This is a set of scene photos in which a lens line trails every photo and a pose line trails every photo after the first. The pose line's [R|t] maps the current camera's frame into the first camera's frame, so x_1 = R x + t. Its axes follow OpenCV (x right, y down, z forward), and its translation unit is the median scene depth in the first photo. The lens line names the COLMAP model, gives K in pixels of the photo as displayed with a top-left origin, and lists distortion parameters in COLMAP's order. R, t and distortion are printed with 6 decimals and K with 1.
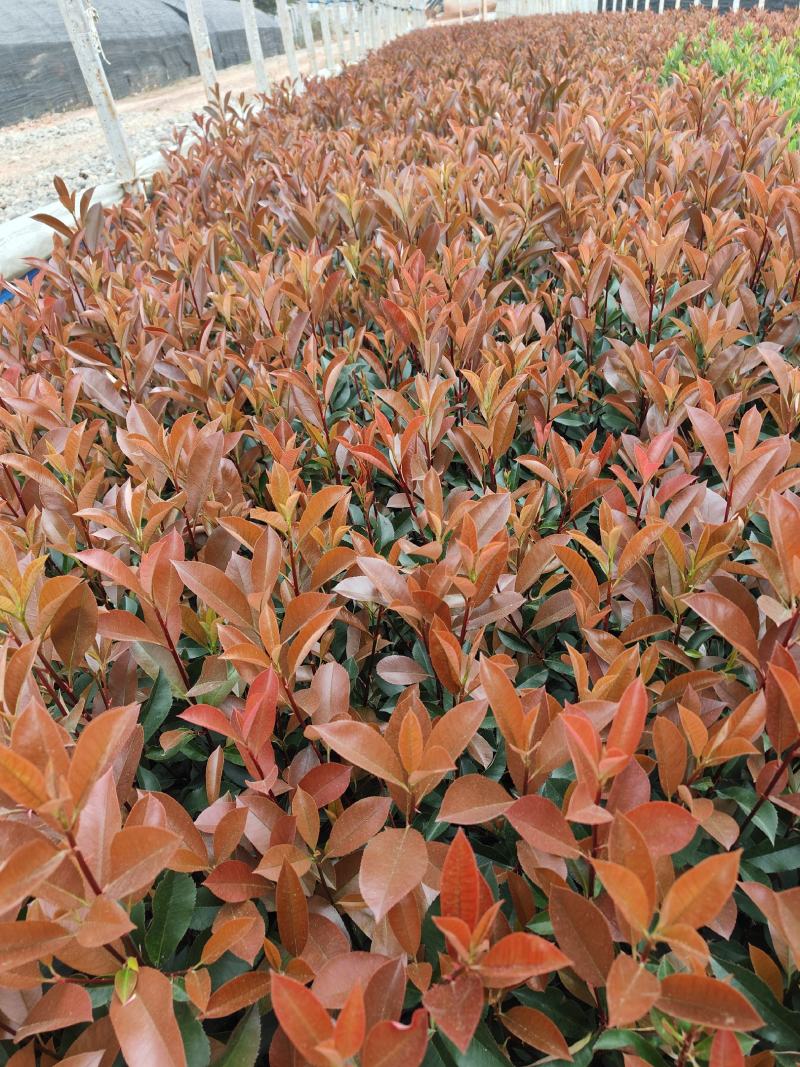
lens RADIAL K [[771.2, 0, 407.9], [0, 771.2, 532.6], [0, 0, 1]] dist [-0.001871, 0.008420]
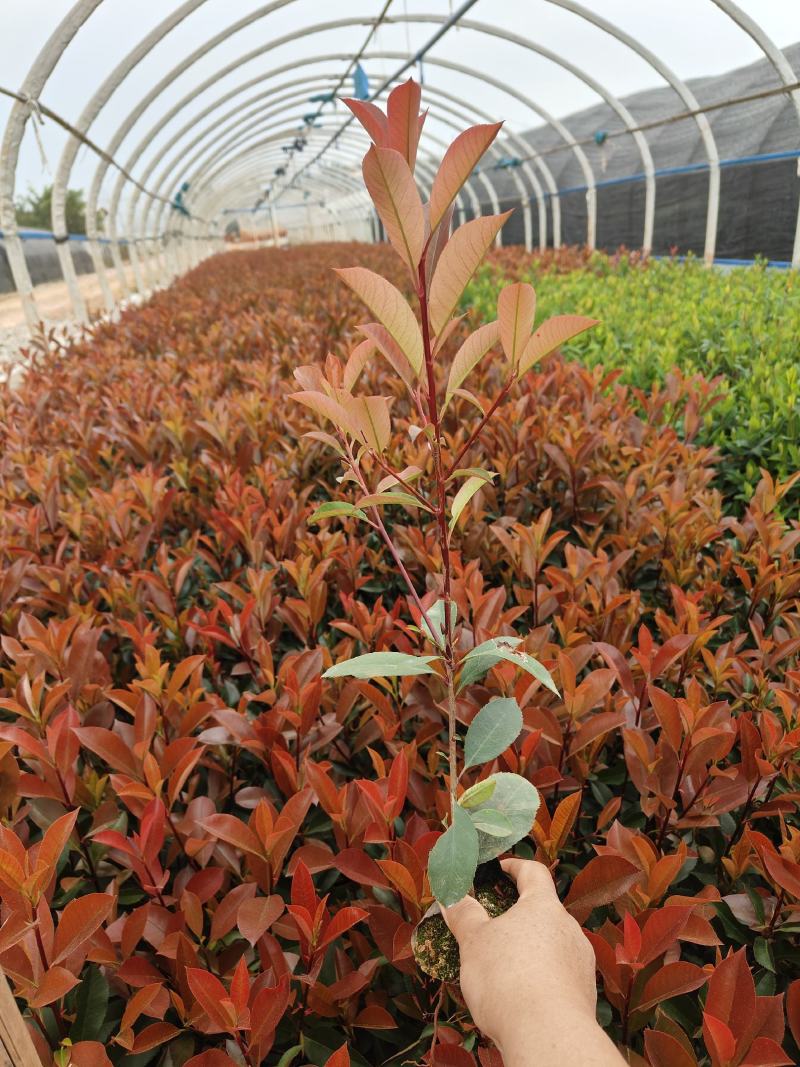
lens RADIAL K [[771.2, 0, 407.9], [0, 771.2, 532.6], [0, 0, 1]] dist [-0.001871, 0.008420]
pose [[0.971952, -0.089566, 0.217455, -0.000740], [0.134053, 0.970716, -0.199352, 0.026476], [-0.193231, 0.222911, 0.955496, -0.247210]]
